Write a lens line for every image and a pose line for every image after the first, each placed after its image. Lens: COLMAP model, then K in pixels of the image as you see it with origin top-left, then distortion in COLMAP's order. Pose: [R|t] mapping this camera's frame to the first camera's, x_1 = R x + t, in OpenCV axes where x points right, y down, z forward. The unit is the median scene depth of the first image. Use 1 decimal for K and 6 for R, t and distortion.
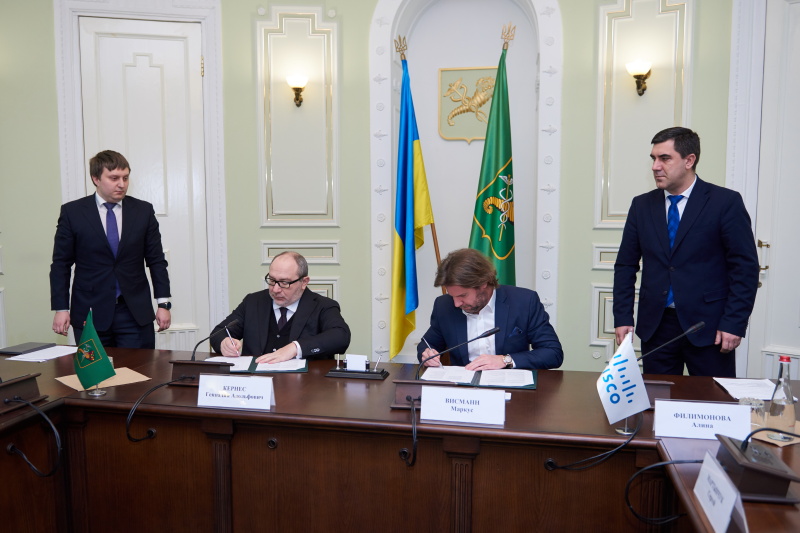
lens RADIAL K [[700.0, 0, 383.2], [0, 700.0, 278.1], [0, 0, 1]] dist [-0.013985, -0.018886]
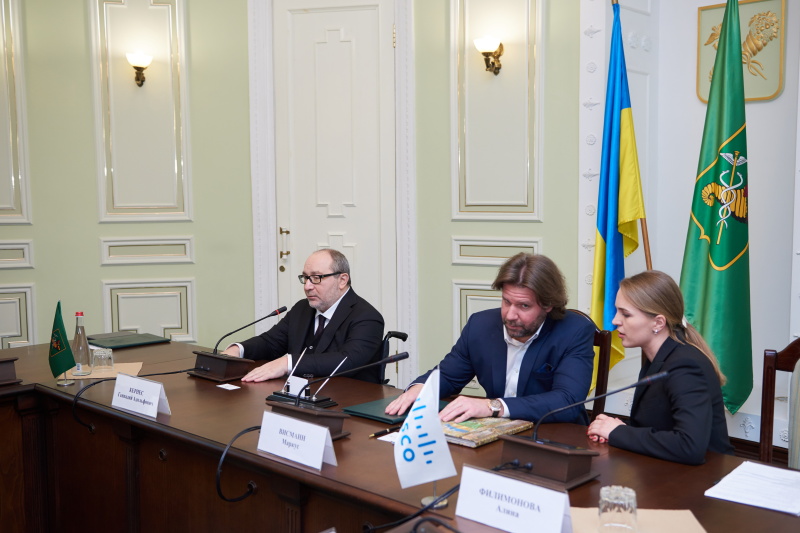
lens RADIAL K [[860.8, 0, 405.2], [0, 860.8, 270.1], [0, 0, 1]] dist [0.036546, 0.000000]
pose [[0.871066, 0.042747, -0.489303, 0.320108], [-0.048521, 0.998822, 0.000882, -0.011960], [0.488764, 0.022973, 0.872113, 0.072158]]
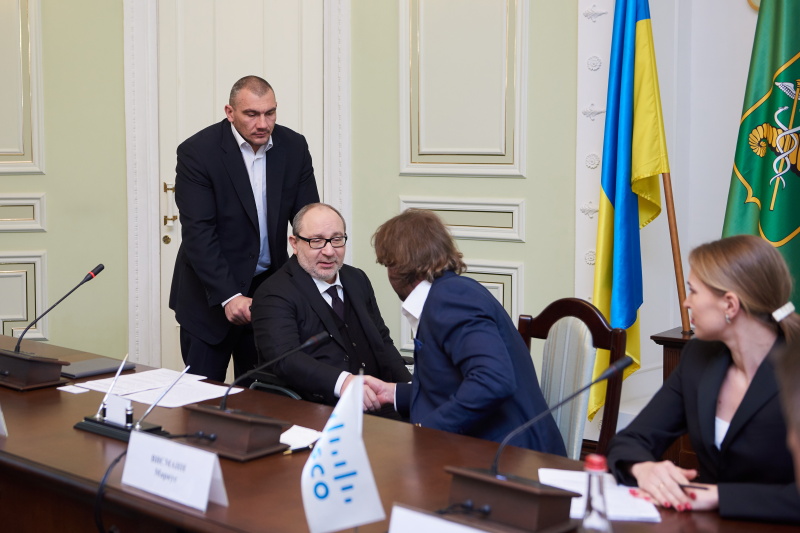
lens RADIAL K [[1207.2, 0, 308.7], [0, 1207.2, 227.1], [0, 0, 1]] dist [0.110658, 0.000000]
pose [[0.855945, 0.042401, -0.515326, 0.337203], [-0.055964, 0.998374, -0.010808, -0.012099], [0.514030, 0.038091, 0.856926, 0.059491]]
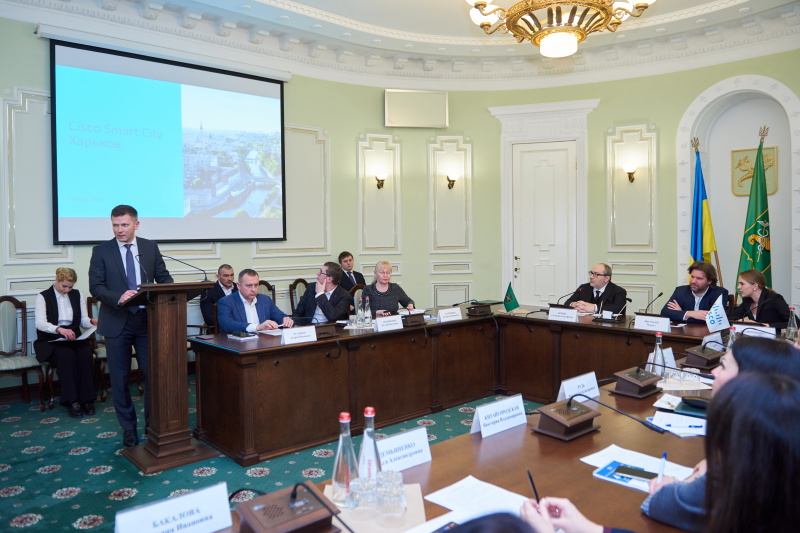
lens RADIAL K [[567.1, 0, 371.6], [0, 567.1, 257.1], [0, 0, 1]] dist [-0.051346, -0.015715]
pose [[0.794698, 0.014598, -0.606829, 0.226923], [-0.056081, 0.997201, -0.049454, 0.045136], [0.604409, 0.073332, 0.793292, -0.504040]]
